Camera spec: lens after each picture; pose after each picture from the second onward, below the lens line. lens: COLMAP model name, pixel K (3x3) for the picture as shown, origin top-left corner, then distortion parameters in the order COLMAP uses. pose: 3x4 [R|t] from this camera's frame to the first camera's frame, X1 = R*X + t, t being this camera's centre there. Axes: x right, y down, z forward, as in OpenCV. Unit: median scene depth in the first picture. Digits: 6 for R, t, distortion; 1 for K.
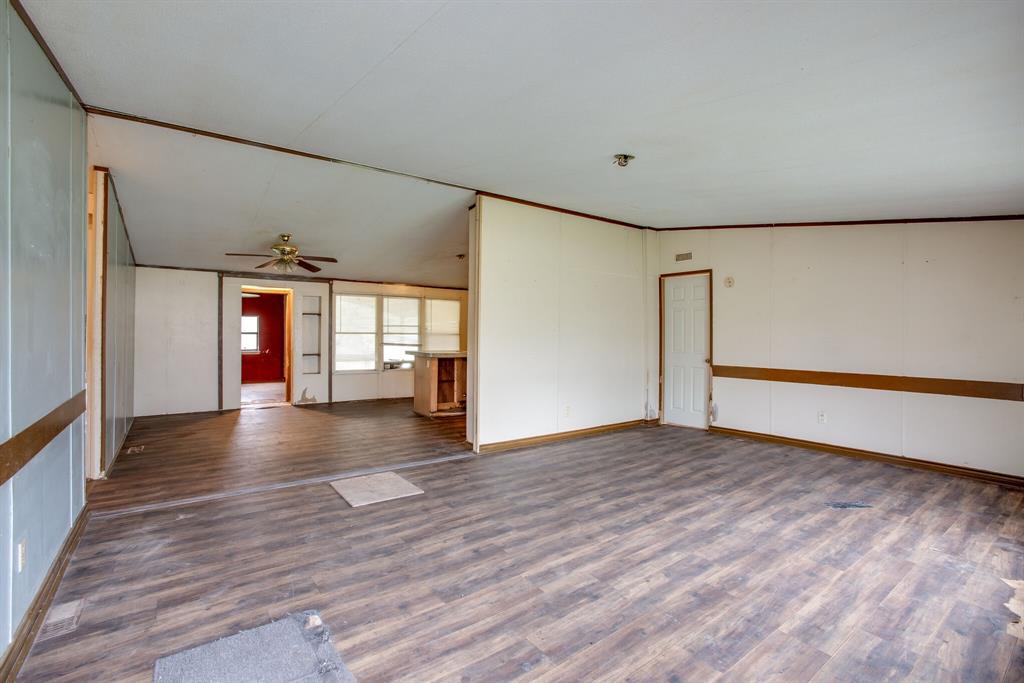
lens RADIAL K [[464.5, 0, 508.6], [0, 464.5, 334.3], [0, 0, 1]] dist [-0.050742, 0.021649]
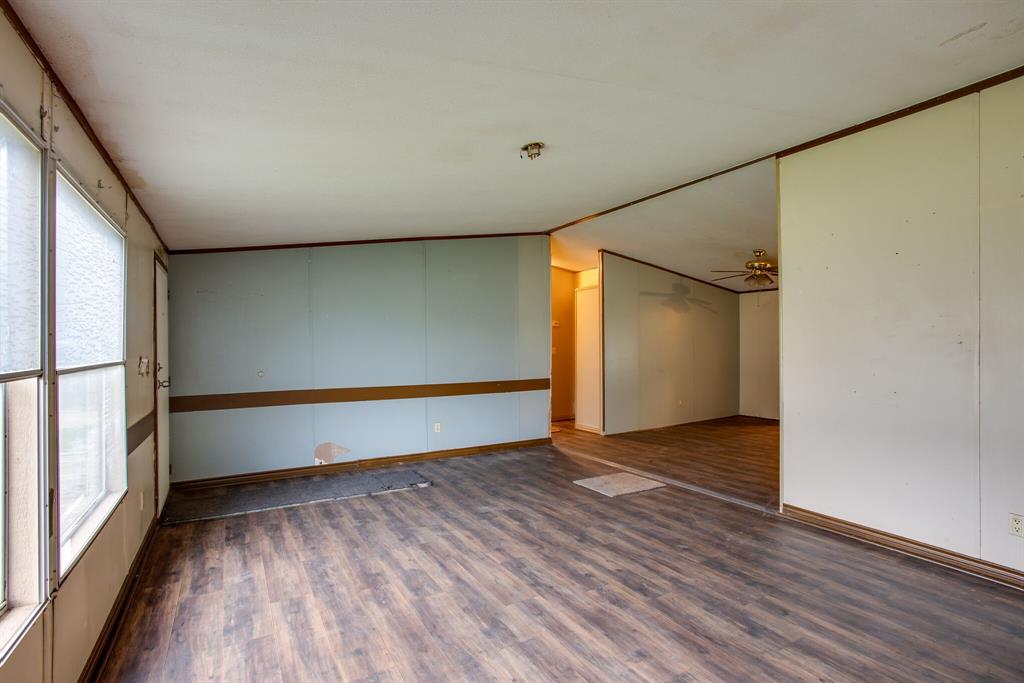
lens RADIAL K [[476.1, 0, 512.0], [0, 476.1, 341.5], [0, 0, 1]] dist [-0.060795, 0.031318]
pose [[-0.092042, -0.015553, -0.995634, 1.102340], [0.008261, 0.999832, -0.016382, -0.009273], [0.995721, -0.009732, -0.091898, 1.006689]]
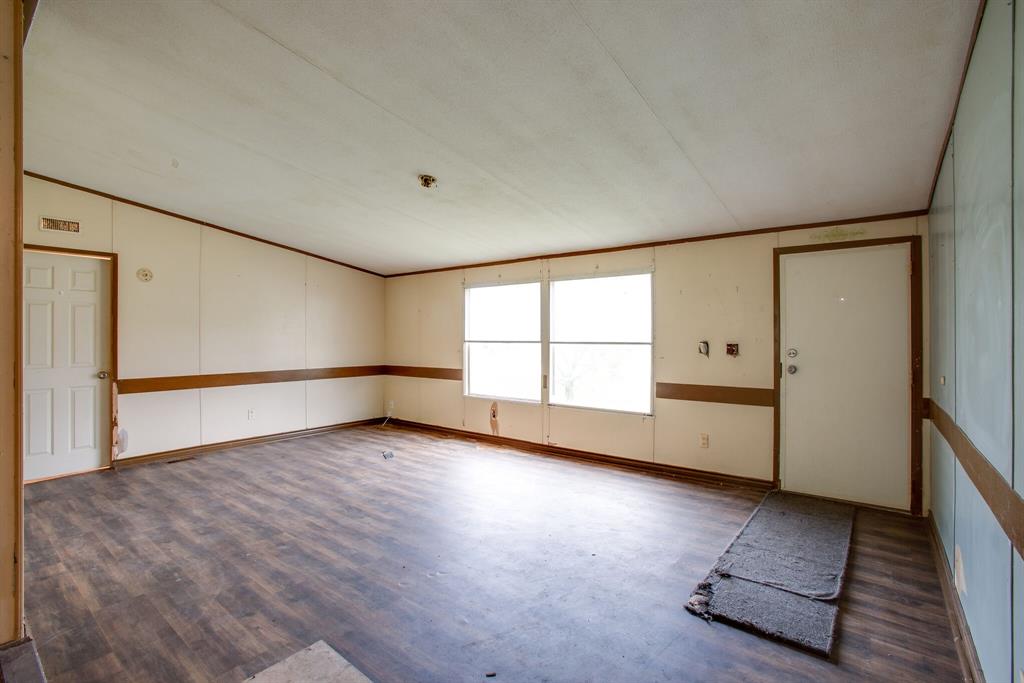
lens RADIAL K [[476.1, 0, 512.0], [0, 476.1, 341.5], [0, 0, 1]] dist [-0.060795, 0.031318]
pose [[-0.273804, -0.013646, 0.961689, -0.882275], [-0.003581, 0.999907, 0.013169, -0.017072], [-0.961779, 0.000162, -0.273827, 1.082145]]
